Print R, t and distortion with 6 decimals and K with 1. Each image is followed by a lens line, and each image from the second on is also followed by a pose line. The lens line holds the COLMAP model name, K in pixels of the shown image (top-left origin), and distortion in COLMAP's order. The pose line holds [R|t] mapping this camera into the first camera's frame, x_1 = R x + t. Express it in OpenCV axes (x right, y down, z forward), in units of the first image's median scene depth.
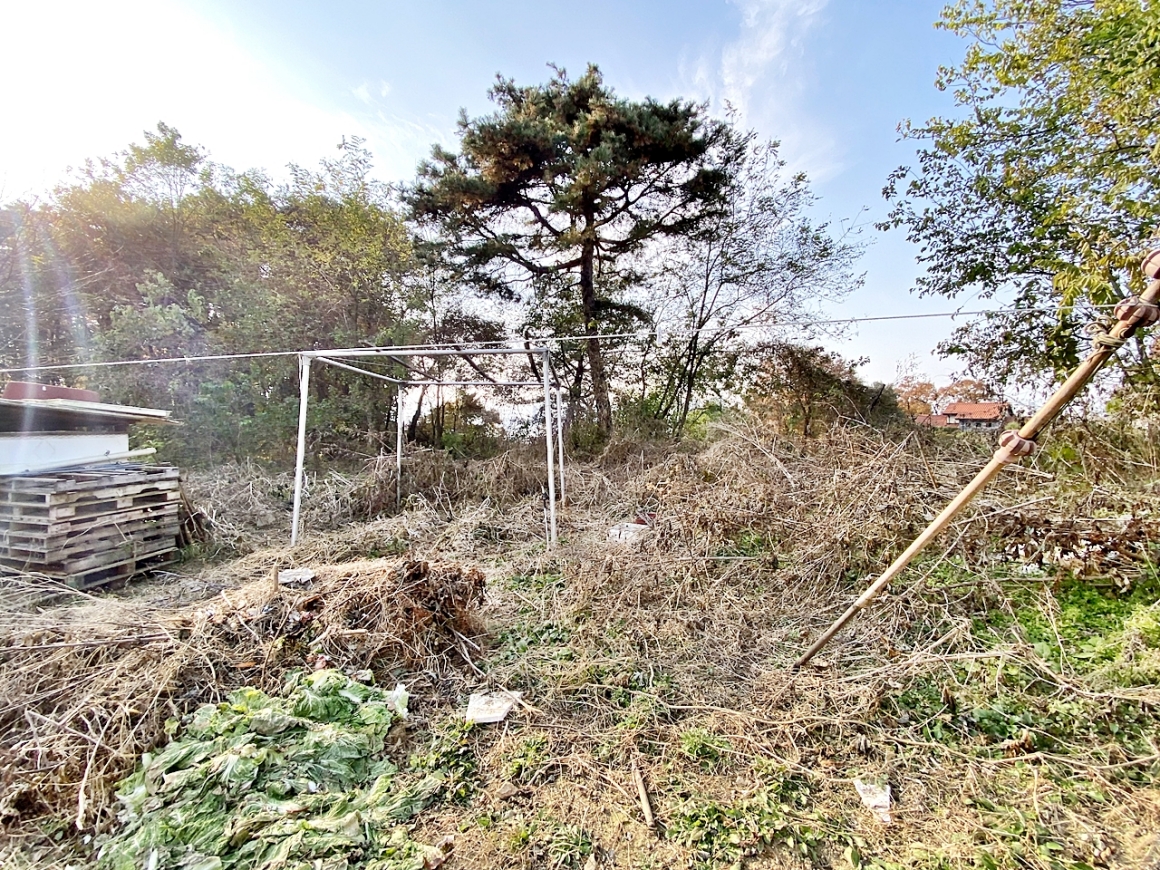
lens RADIAL K [[463.7, 0, 572.7], [0, 463.7, 432.5], [0, 0, 1]] dist [0.003700, -0.013105]
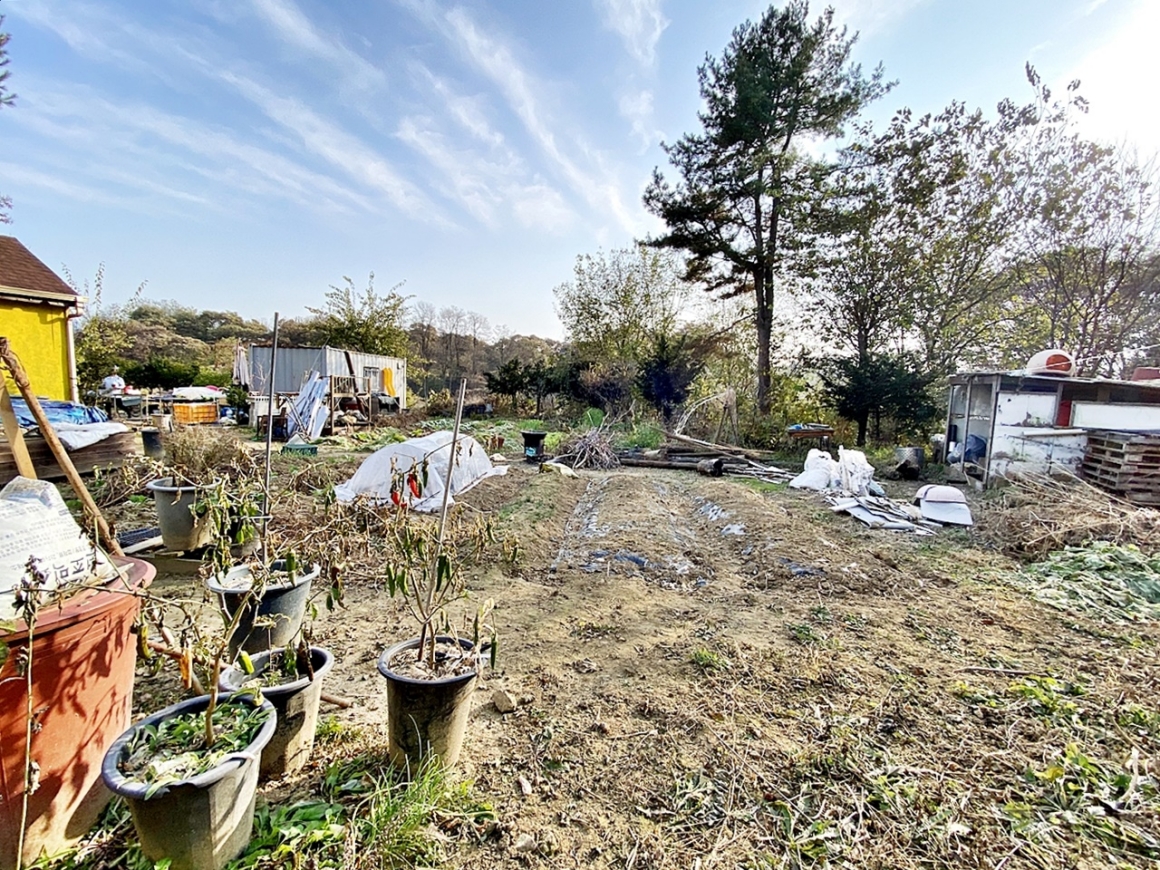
lens RADIAL K [[489.0, 0, 586.6], [0, 489.0, 428.5], [0, 0, 1]] dist [-0.001887, -0.012507]
pose [[-0.279685, 0.060629, -0.958176, 0.831680], [-0.046879, 0.995951, 0.076703, 0.048226], [0.958947, 0.066371, -0.275710, -0.258049]]
